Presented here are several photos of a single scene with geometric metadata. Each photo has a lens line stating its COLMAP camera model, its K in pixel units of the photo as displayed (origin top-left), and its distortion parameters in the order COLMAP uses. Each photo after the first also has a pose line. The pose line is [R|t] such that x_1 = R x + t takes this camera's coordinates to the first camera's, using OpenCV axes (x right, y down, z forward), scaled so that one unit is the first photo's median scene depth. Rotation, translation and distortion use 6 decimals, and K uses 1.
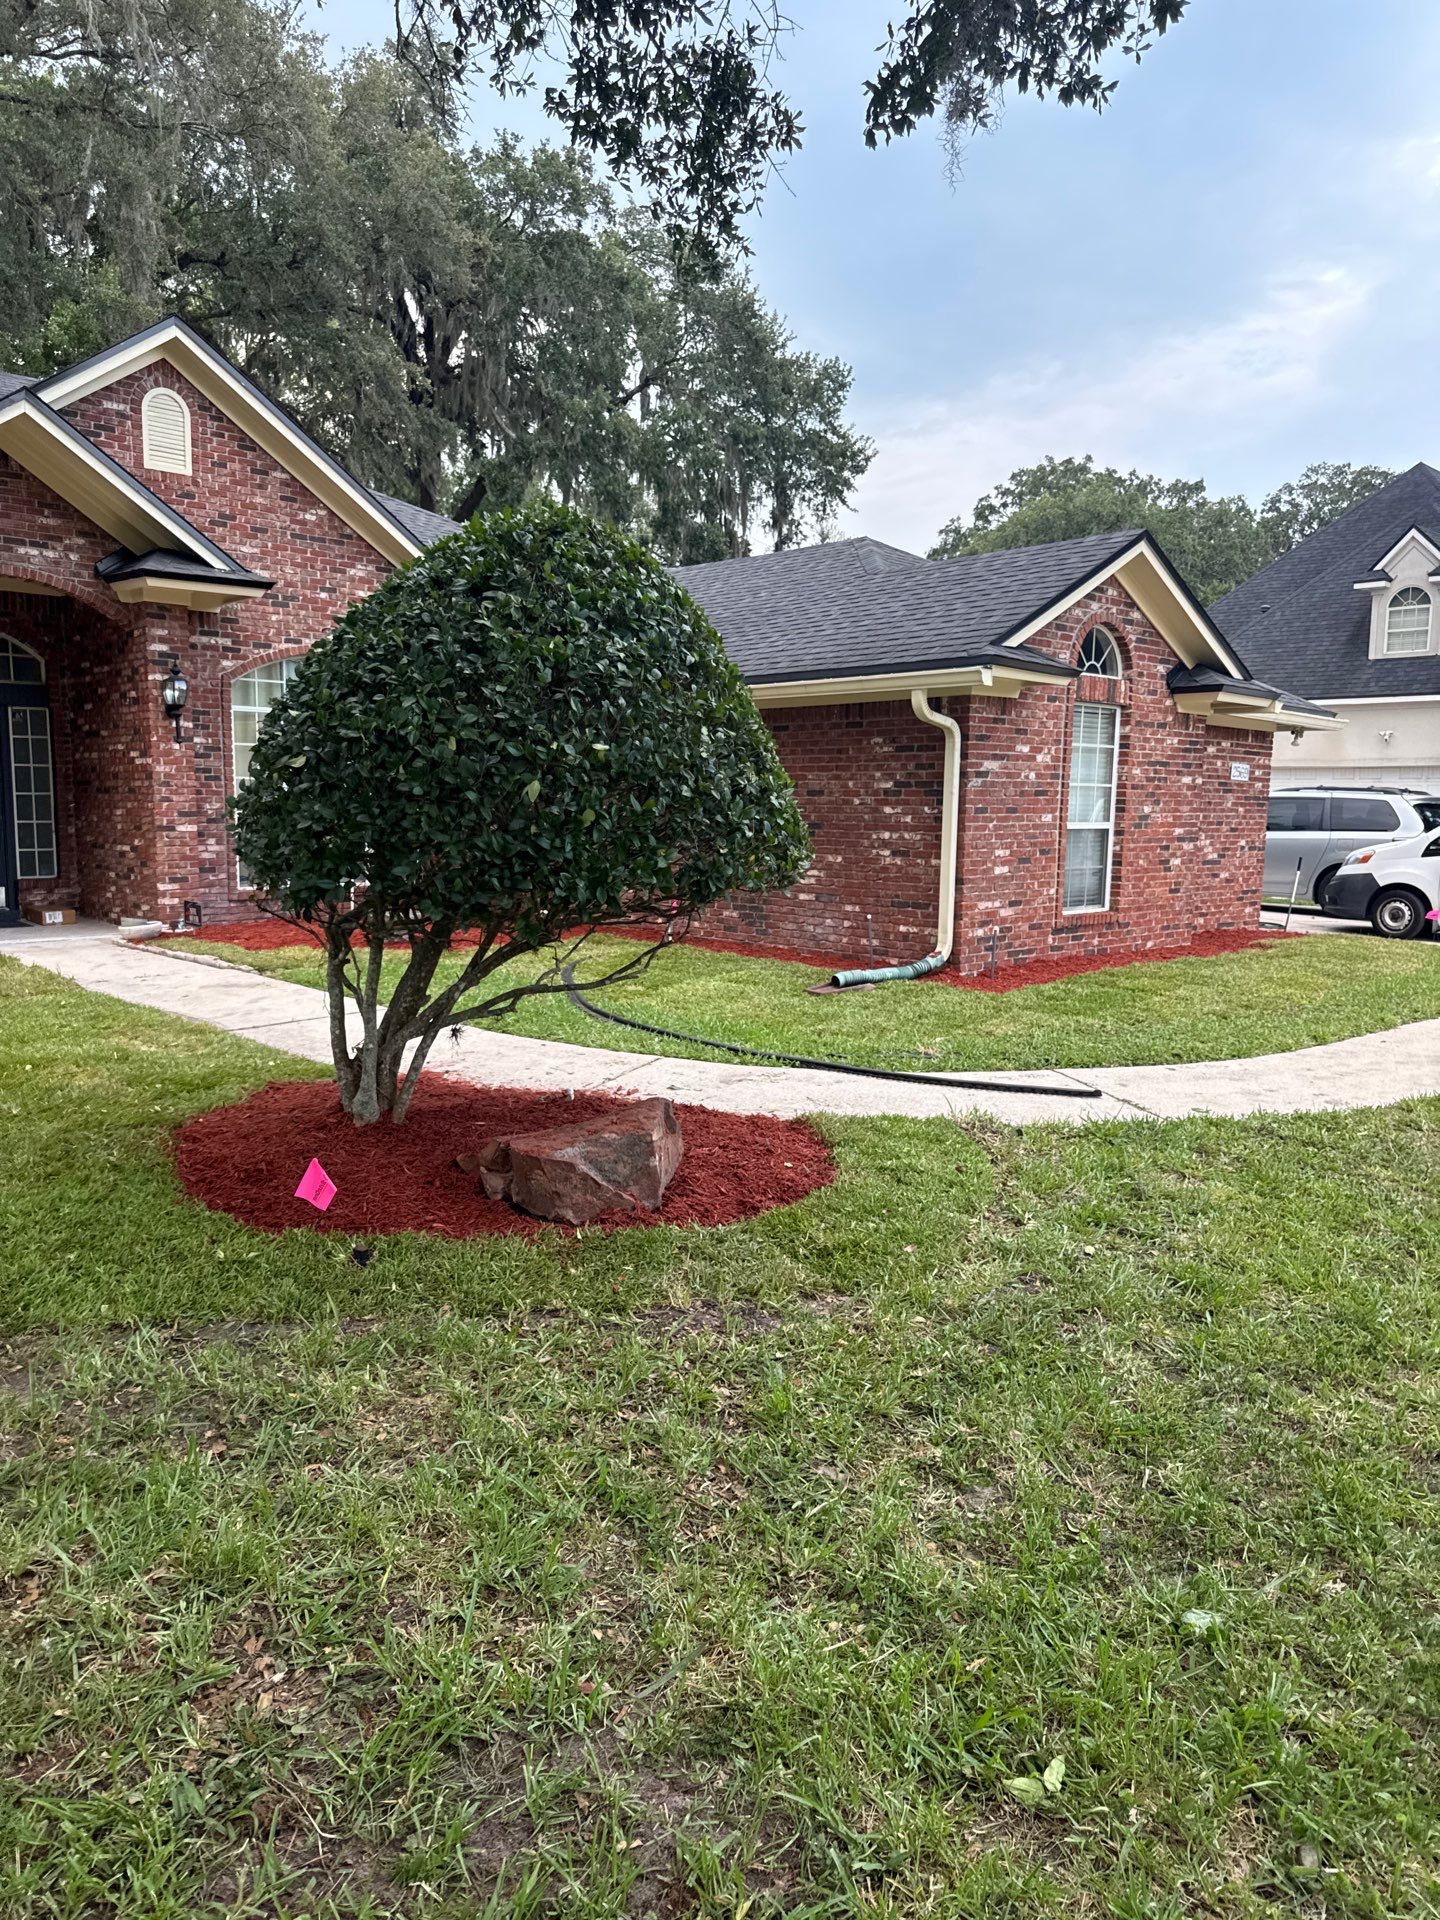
lens RADIAL K [[1392.1, 0, 740.6], [0, 1392.1, 966.0], [0, 0, 1]] dist [0.169824, -0.197989]
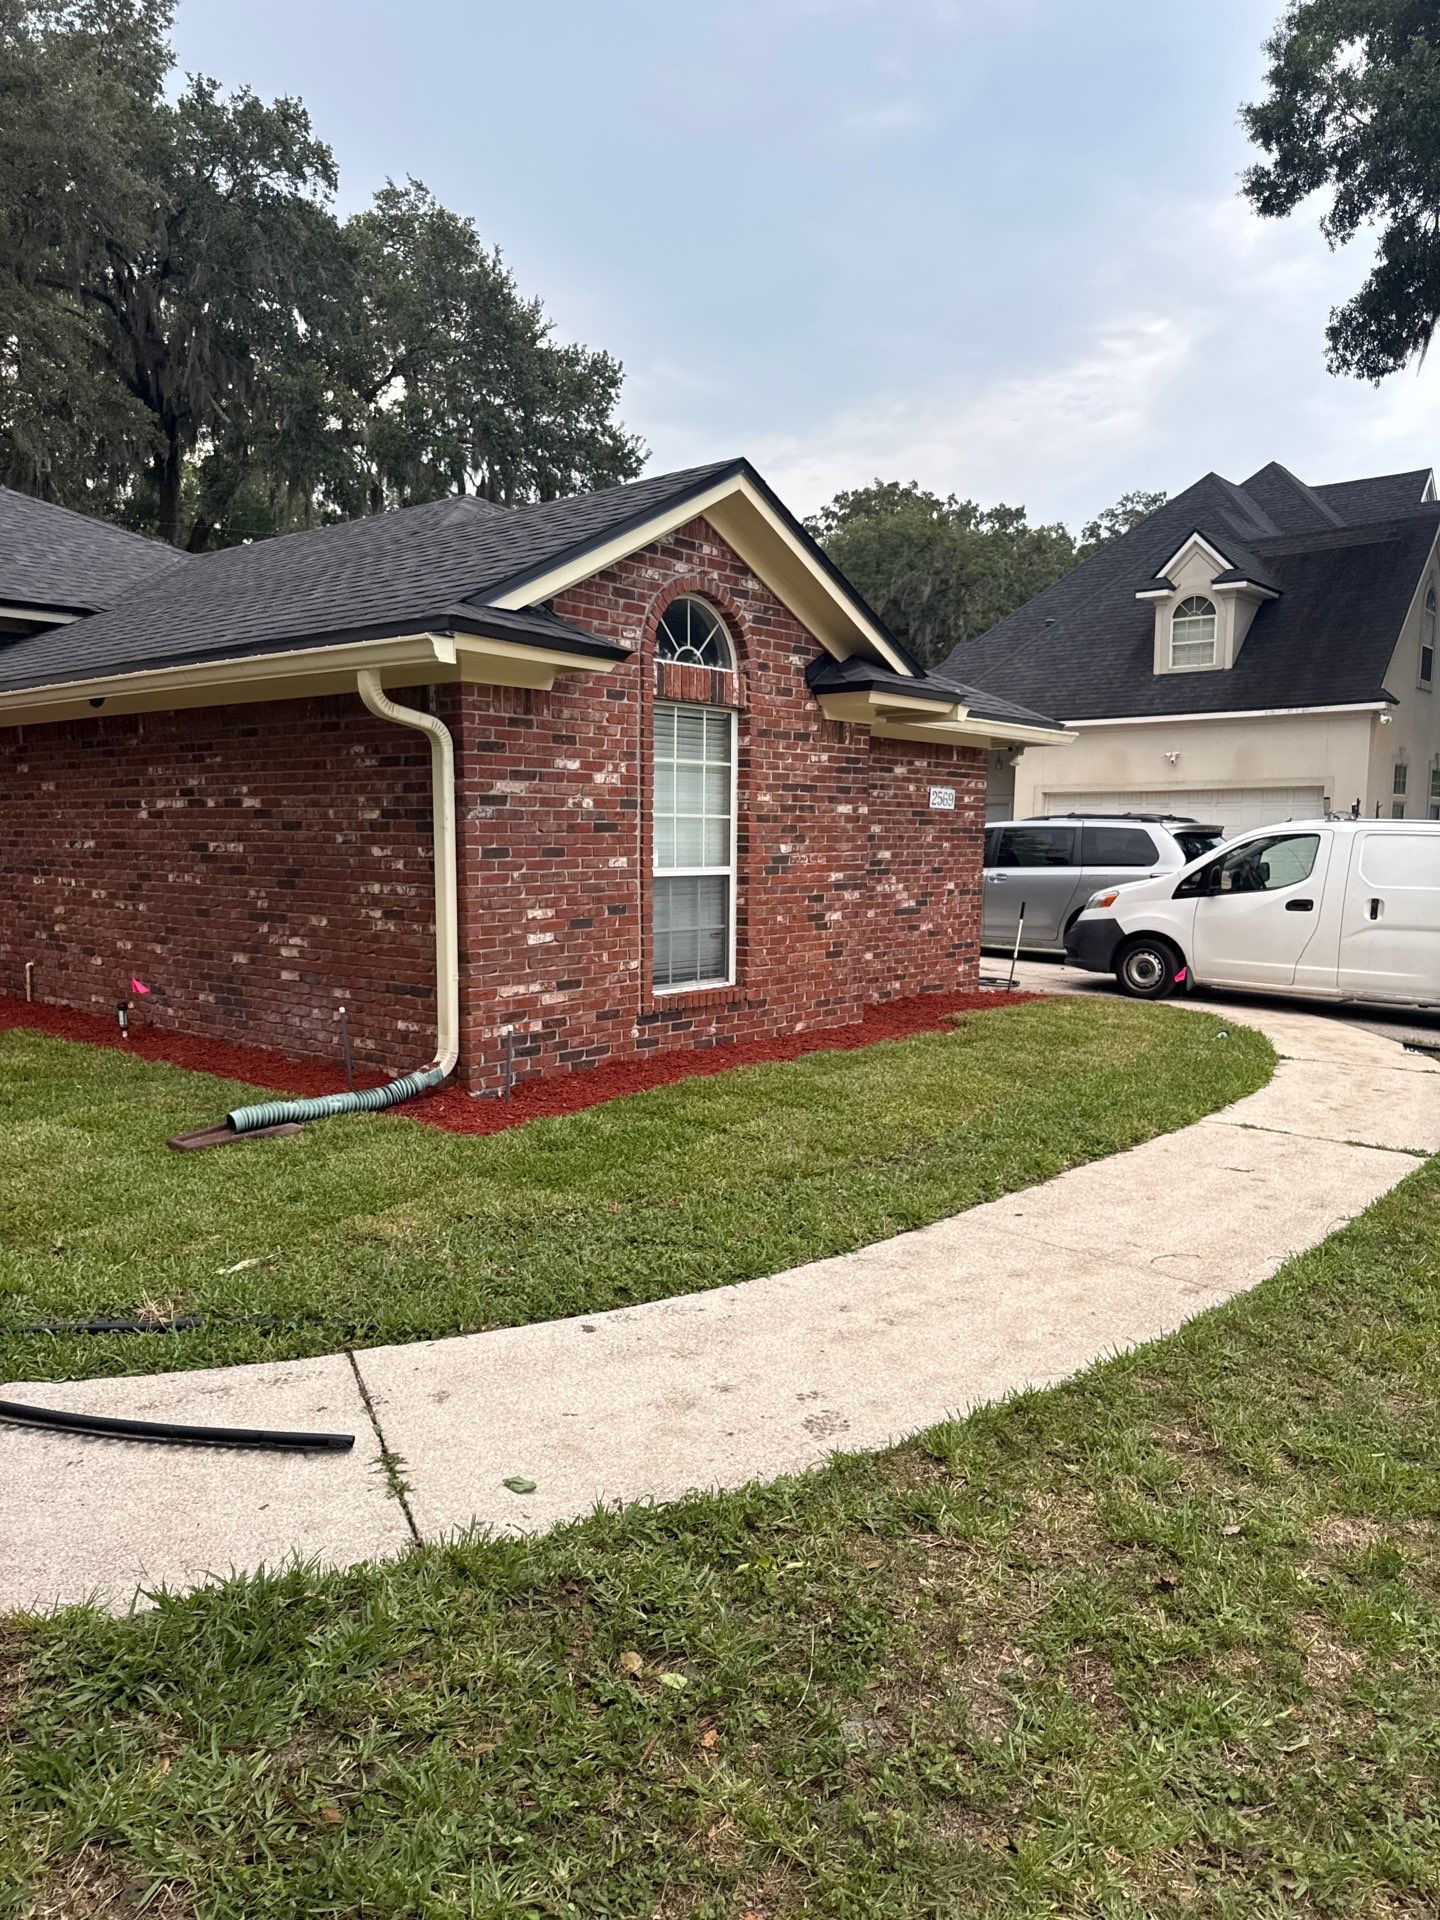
lens RADIAL K [[1350.8, 0, 734.4], [0, 1350.8, 959.0], [0, 0, 1]] dist [0.178095, -0.169001]
pose [[0.996722, -0.015448, 0.079412, 0.207166], [0.017021, 0.999671, -0.019166, -0.039851], [-0.079089, 0.020455, 0.996658, 0.295407]]
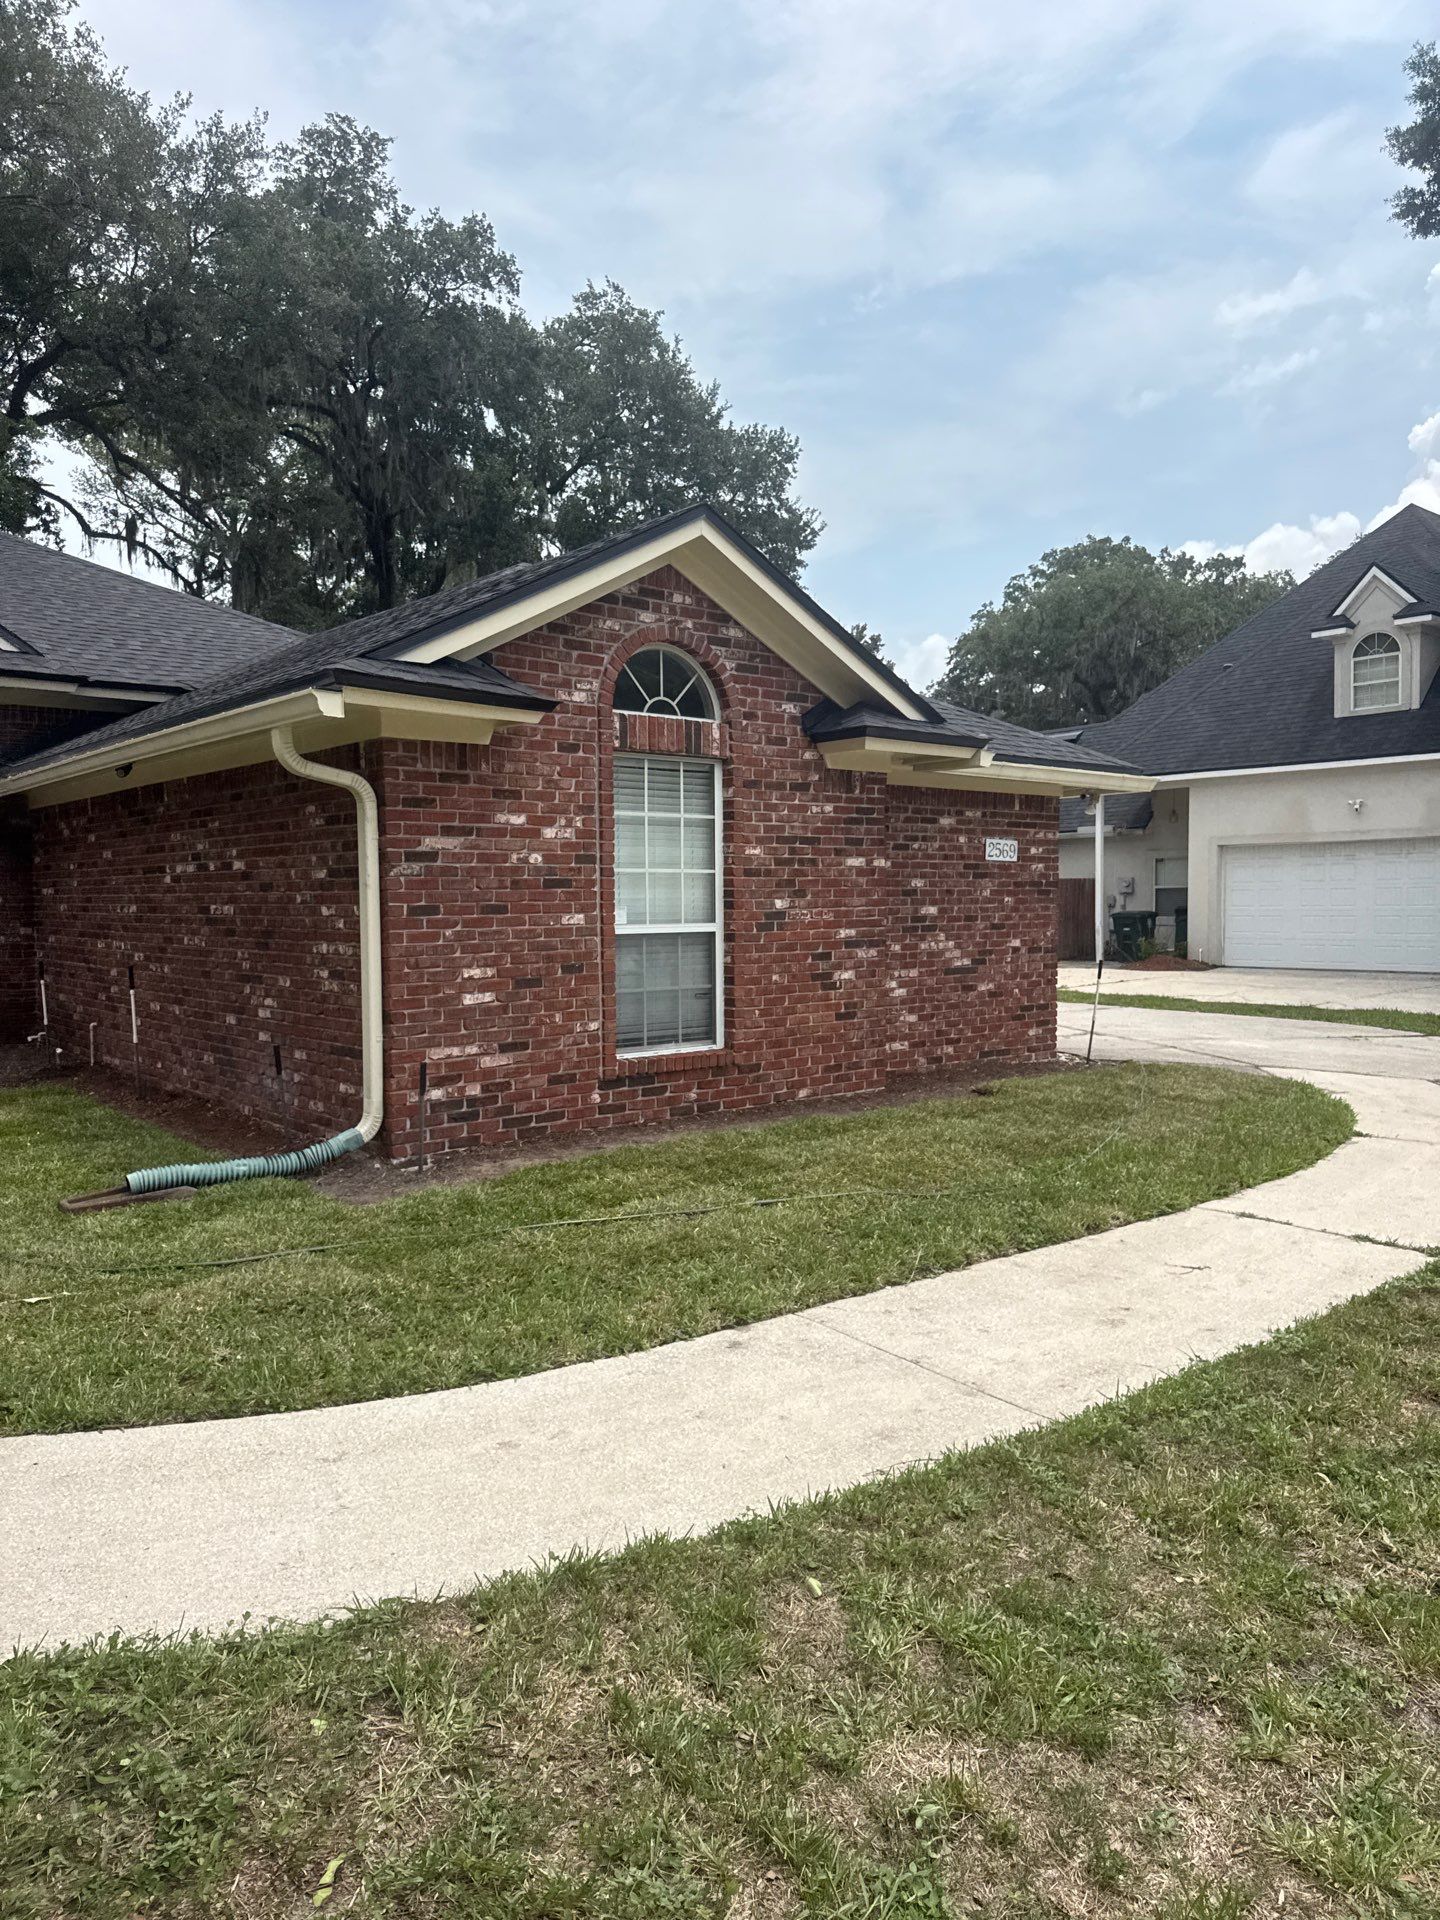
lens RADIAL K [[1354.1, 0, 749.7], [0, 1354.1, 942.3], [0, 0, 1]] dist [0.106044, -0.002593]
pose [[0.996199, -0.016058, -0.085617, 0.336181], [0.009299, 0.996850, -0.078764, -0.039093], [0.086612, 0.077668, 0.993210, 0.332568]]
